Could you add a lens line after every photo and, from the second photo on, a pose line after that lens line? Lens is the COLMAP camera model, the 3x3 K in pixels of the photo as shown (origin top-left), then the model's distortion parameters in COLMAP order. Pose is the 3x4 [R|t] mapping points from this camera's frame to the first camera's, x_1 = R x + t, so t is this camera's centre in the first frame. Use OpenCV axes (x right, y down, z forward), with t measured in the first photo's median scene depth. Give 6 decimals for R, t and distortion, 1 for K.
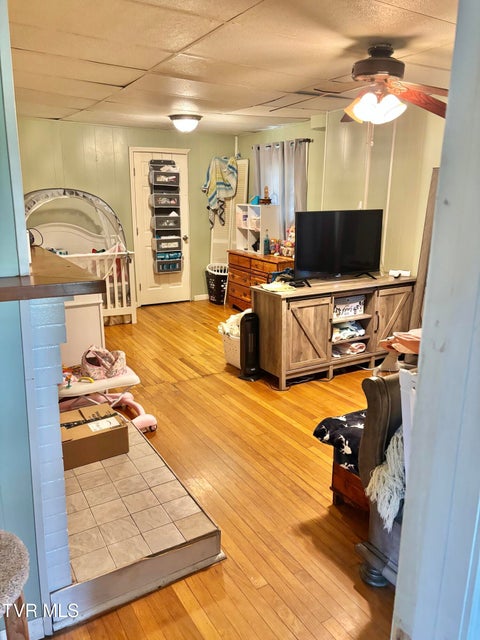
lens RADIAL K [[479.5, 0, 236.1], [0, 479.5, 320.1], [0, 0, 1]] dist [0.075091, -0.080550]
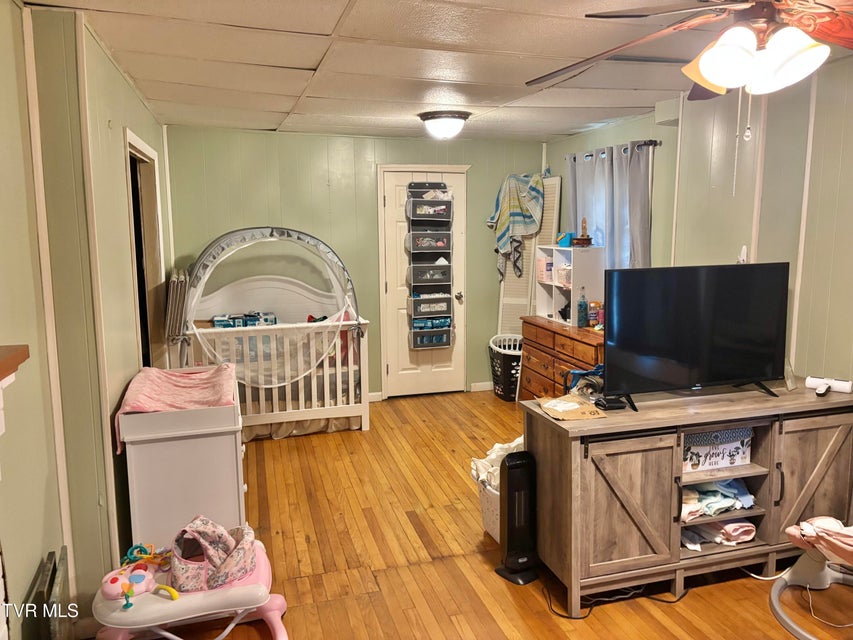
lens RADIAL K [[639.0, 0, 430.9], [0, 639.0, 318.6], [0, 0, 1]] dist [0.075091, -0.080550]
pose [[0.973276, 0.021839, -0.228597, 0.082328], [-0.046267, 0.993703, -0.102052, -0.073914], [0.224929, 0.109901, 0.968157, 0.226340]]
